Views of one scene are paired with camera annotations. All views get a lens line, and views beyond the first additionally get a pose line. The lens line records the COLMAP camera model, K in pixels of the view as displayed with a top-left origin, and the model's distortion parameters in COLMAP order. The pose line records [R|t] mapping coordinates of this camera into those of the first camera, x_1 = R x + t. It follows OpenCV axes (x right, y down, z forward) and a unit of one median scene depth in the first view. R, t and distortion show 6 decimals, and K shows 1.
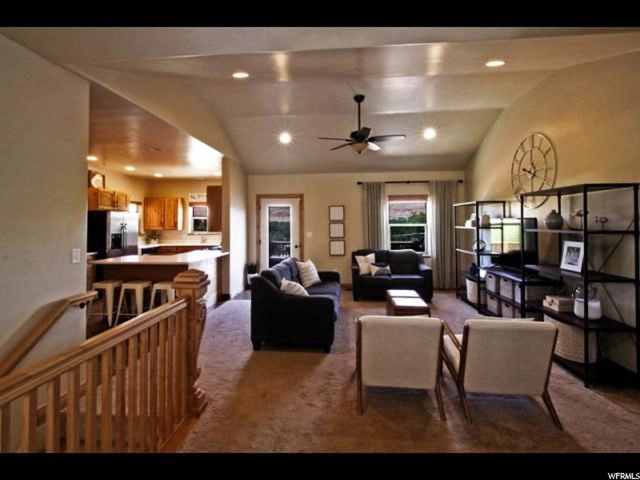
lens RADIAL K [[318.7, 0, 310.6], [0, 318.7, 217.2], [0, 0, 1]] dist [0.000553, 0.000004]
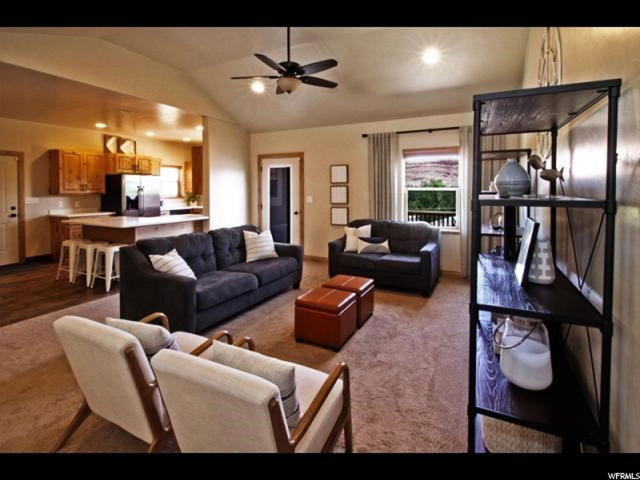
lens RADIAL K [[327.7, 0, 308.0], [0, 327.7, 194.2], [0, 0, 1]] dist [-0.000131, -0.000199]
pose [[0.928429, 0.011058, -0.371345, 0.322404], [0.004637, 0.999134, 0.041346, 0.004074], [0.371481, -0.040109, 0.927574, 0.186954]]
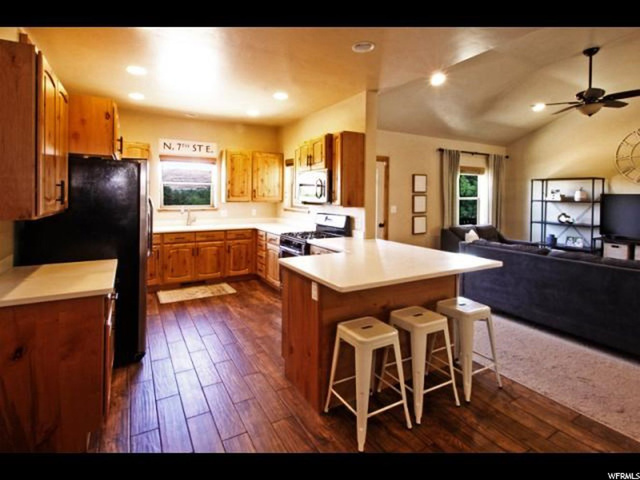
lens RADIAL K [[326.8, 0, 318.8], [0, 326.8, 196.8], [0, 0, 1]] dist [0.012279, -0.000027]
pose [[0.810405, 0.010571, 0.585774, -0.635089], [-0.025882, 0.999507, 0.017771, 0.014559], [-0.585298, -0.029563, 0.810279, 0.463025]]
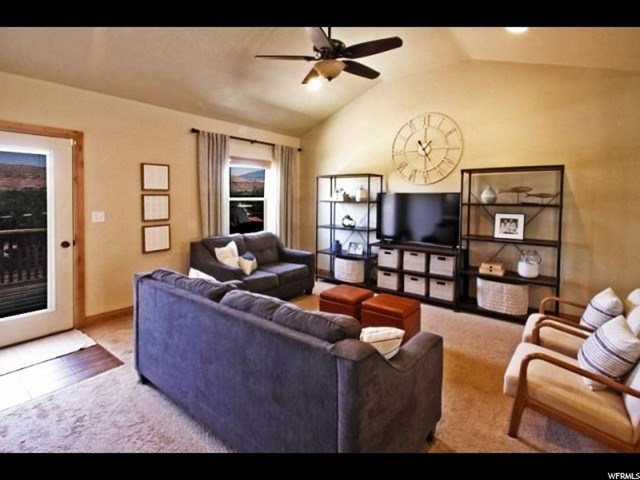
lens RADIAL K [[322.9, 0, 323.4], [0, 322.9, 207.5], [0, 0, 1]] dist [0.002255, 0.000022]
pose [[0.521574, -0.017519, 0.853026, -0.251802], [-0.025755, 0.999010, 0.036266, 0.013009], [-0.852817, -0.040885, 0.520607, 0.449976]]
